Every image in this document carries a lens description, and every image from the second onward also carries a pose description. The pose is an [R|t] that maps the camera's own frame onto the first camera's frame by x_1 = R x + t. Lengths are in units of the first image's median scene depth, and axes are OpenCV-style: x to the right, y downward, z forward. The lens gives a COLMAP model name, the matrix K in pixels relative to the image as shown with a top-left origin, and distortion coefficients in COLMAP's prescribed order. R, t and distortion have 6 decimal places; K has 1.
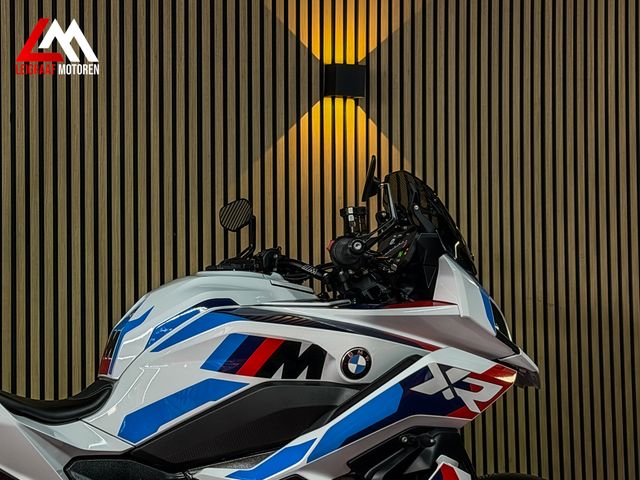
lens RADIAL K [[1417.9, 0, 321.5], [0, 1417.9, 244.1], [0, 0, 1]] dist [0.139708, 0.000000]
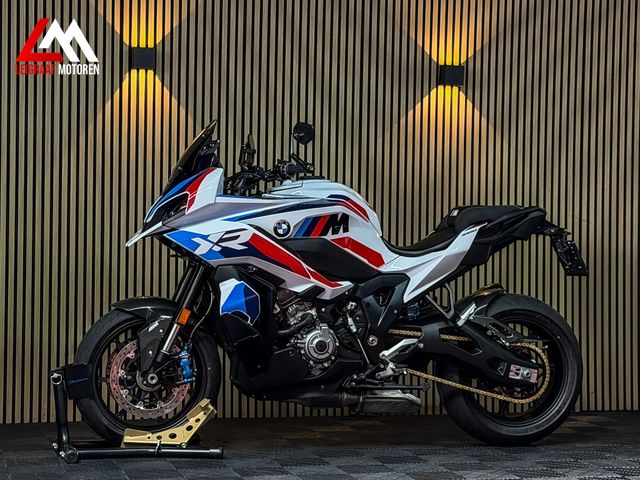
lens RADIAL K [[1437.5, 0, 322.1], [0, 1437.5, 237.5], [0, 0, 1]] dist [0.217814, 0.000000]
pose [[0.993280, 0.027603, -0.112394, 0.080249], [-0.024929, 0.999373, 0.025127, 0.041781], [0.113017, -0.022156, 0.993346, -0.871518]]
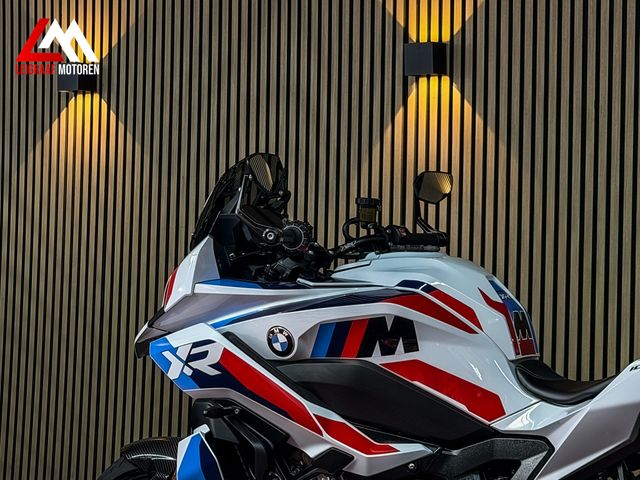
lens RADIAL K [[1475.3, 0, 319.6], [0, 1475.3, 239.7], [0, 0, 1]] dist [0.165630, 0.000000]
pose [[0.612133, 0.022707, -0.790429, 0.637398], [-0.011702, 0.999738, 0.019658, -0.012688], [0.790669, -0.002784, 0.612238, 0.236811]]
